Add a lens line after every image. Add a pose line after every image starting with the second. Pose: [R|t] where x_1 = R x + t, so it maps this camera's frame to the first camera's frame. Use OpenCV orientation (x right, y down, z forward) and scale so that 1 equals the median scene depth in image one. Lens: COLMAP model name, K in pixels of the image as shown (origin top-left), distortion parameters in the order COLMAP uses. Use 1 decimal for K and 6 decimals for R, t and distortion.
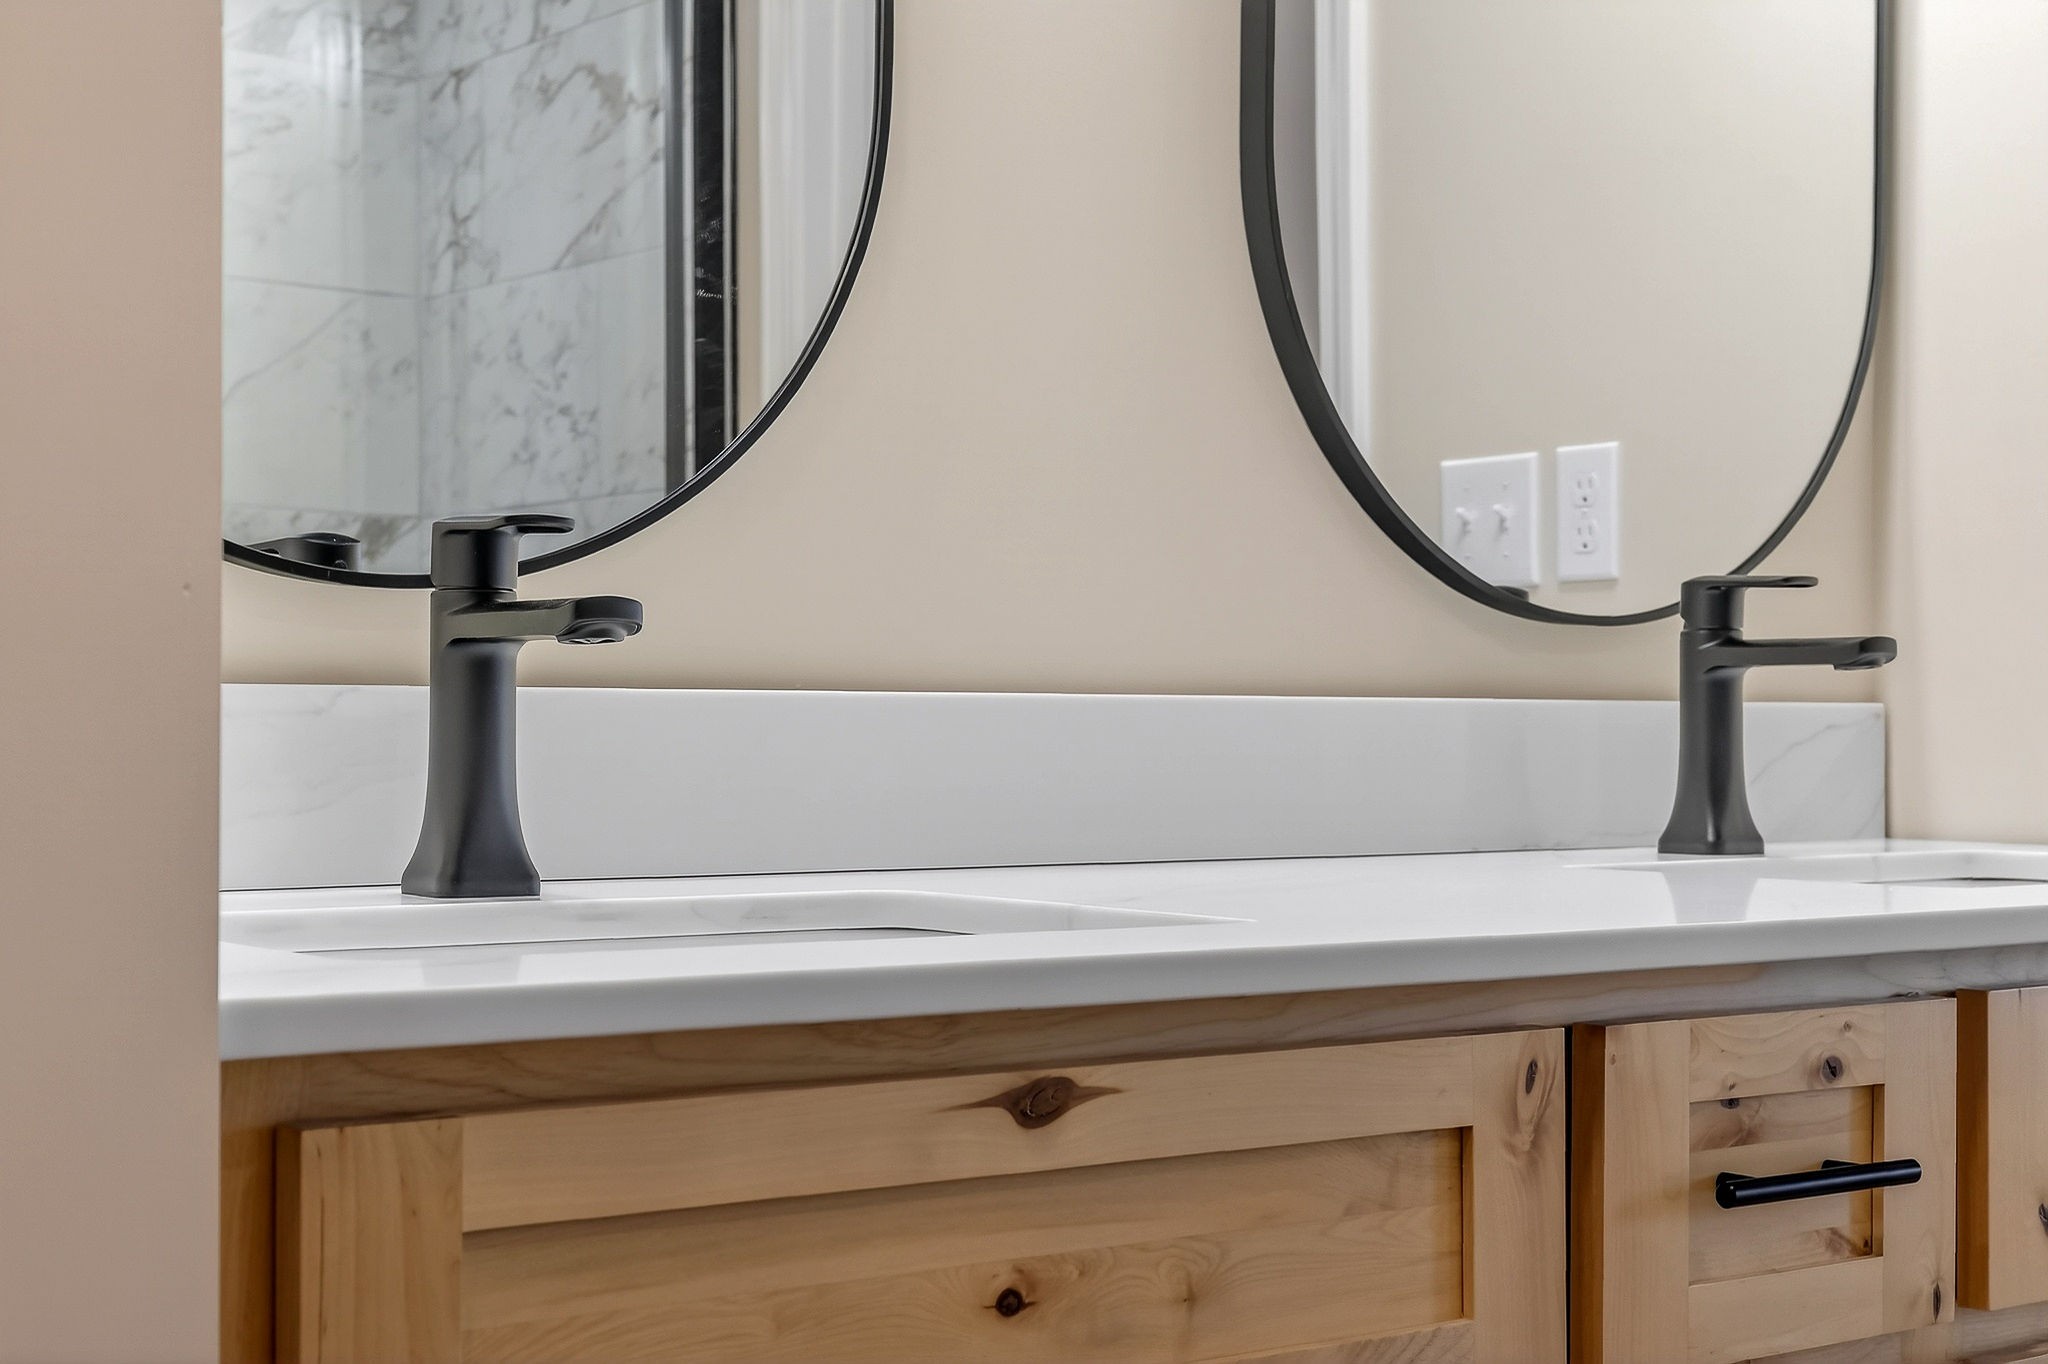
lens RADIAL K [[3038.9, 0, 1024.0], [0, 3038.9, 682.0], [0, 0, 1]] dist [-0.000231, 0.013501]
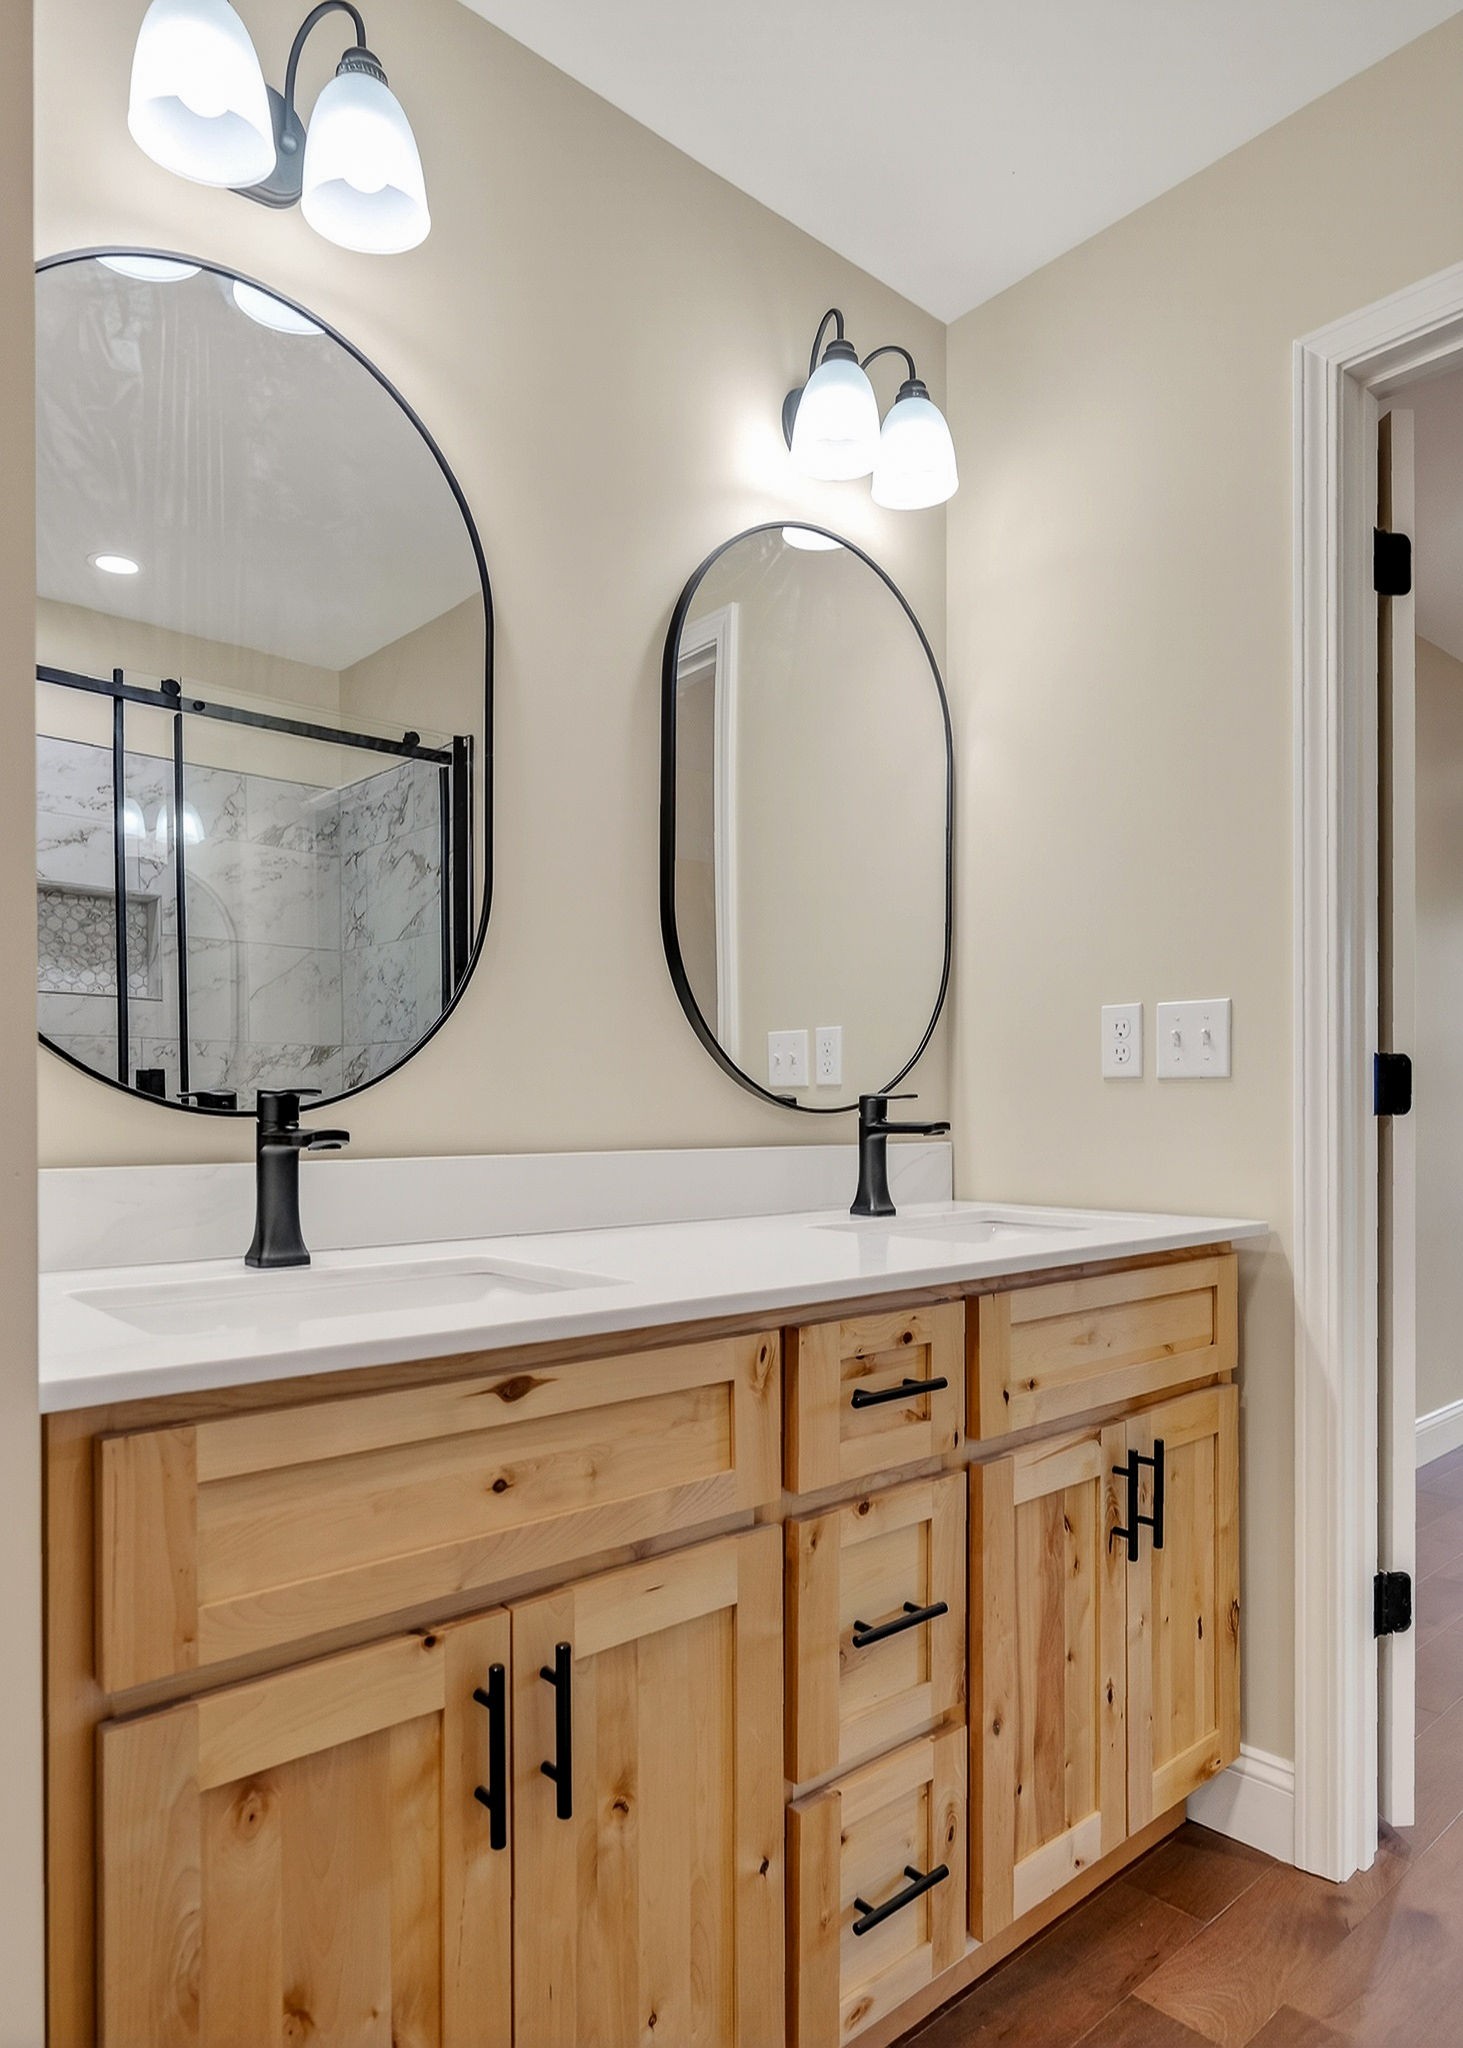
lens RADIAL K [[1229.5, 0, 730.9], [0, 1229.5, 1121.5], [0, 0, 1]] dist [-0.002125, -0.000452]
pose [[0.997339, -0.008320, 0.072433, 0.076072], [0.006552, 0.999676, 0.024608, -0.051685], [-0.072614, -0.024068, 0.997070, 0.129000]]
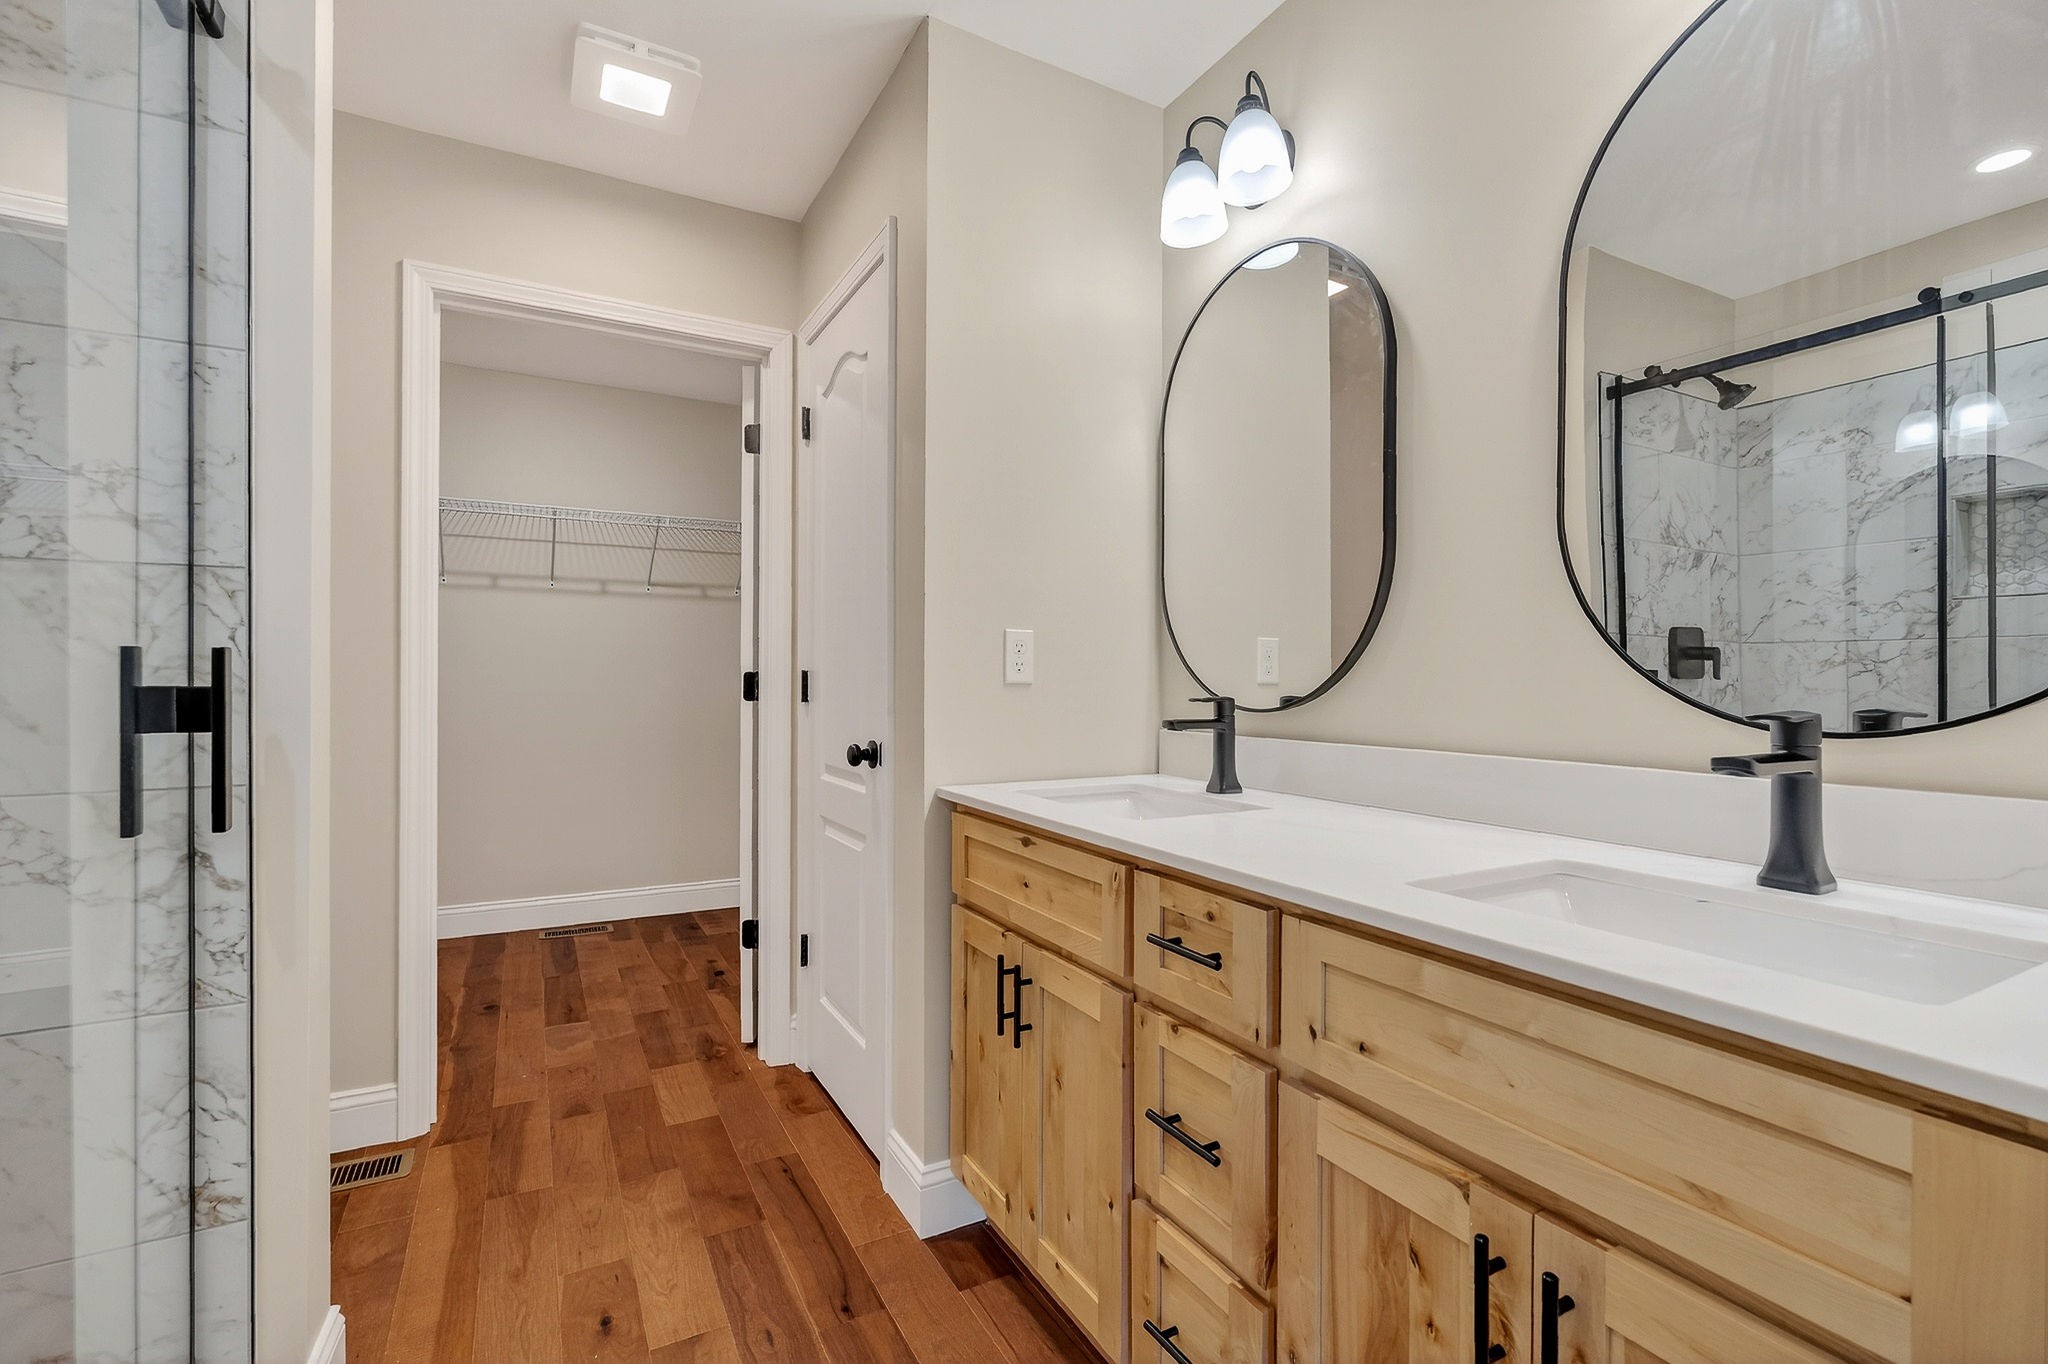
lens RADIAL K [[901.9, 0, 1028.9], [0, 901.9, 686.0], [0, 0, 1]] dist [-0.006482, 0.000220]
pose [[-0.144851, -0.000457, -0.989453, 1.080707], [0.013606, 0.999904, -0.002453, -0.072621], [0.989360, -0.013818, -0.144831, 0.979274]]
